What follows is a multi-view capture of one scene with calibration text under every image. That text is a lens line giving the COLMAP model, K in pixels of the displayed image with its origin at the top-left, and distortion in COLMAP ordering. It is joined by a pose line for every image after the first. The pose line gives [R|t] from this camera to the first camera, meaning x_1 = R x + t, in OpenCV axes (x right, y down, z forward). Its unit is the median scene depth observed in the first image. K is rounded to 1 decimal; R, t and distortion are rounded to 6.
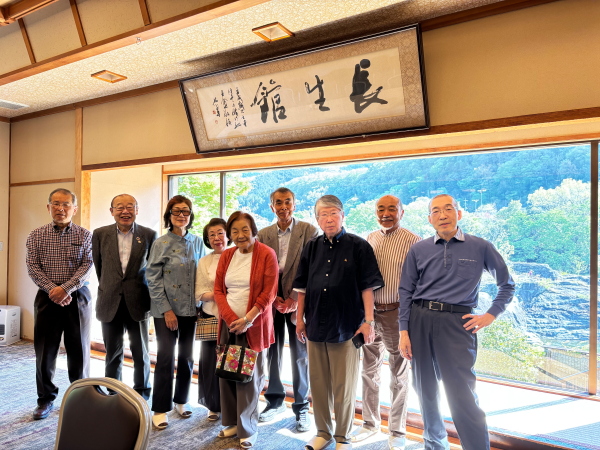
lens RADIAL K [[460.3, 0, 299.9], [0, 460.3, 225.8], [0, 0, 1]] dist [0.001182, 0.012558]
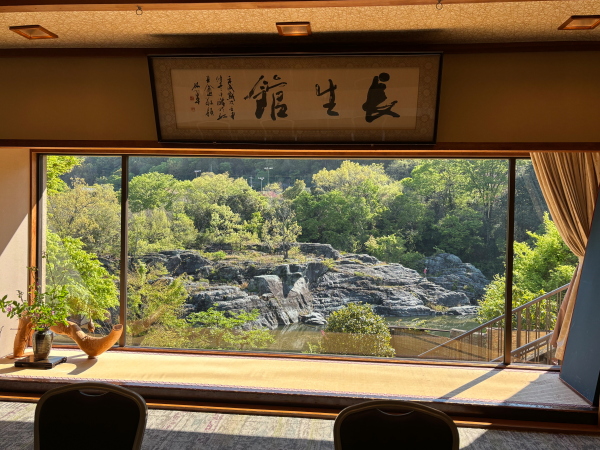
lens RADIAL K [[519.8, 0, 300.0], [0, 519.8, 224.5], [0, 0, 1]] dist [0.018947, -0.030467]
pose [[0.897068, -0.001495, 0.441891, -0.443370], [-0.017255, 0.999113, 0.038409, -0.048033], [-0.441556, -0.042080, 0.896246, 0.008525]]
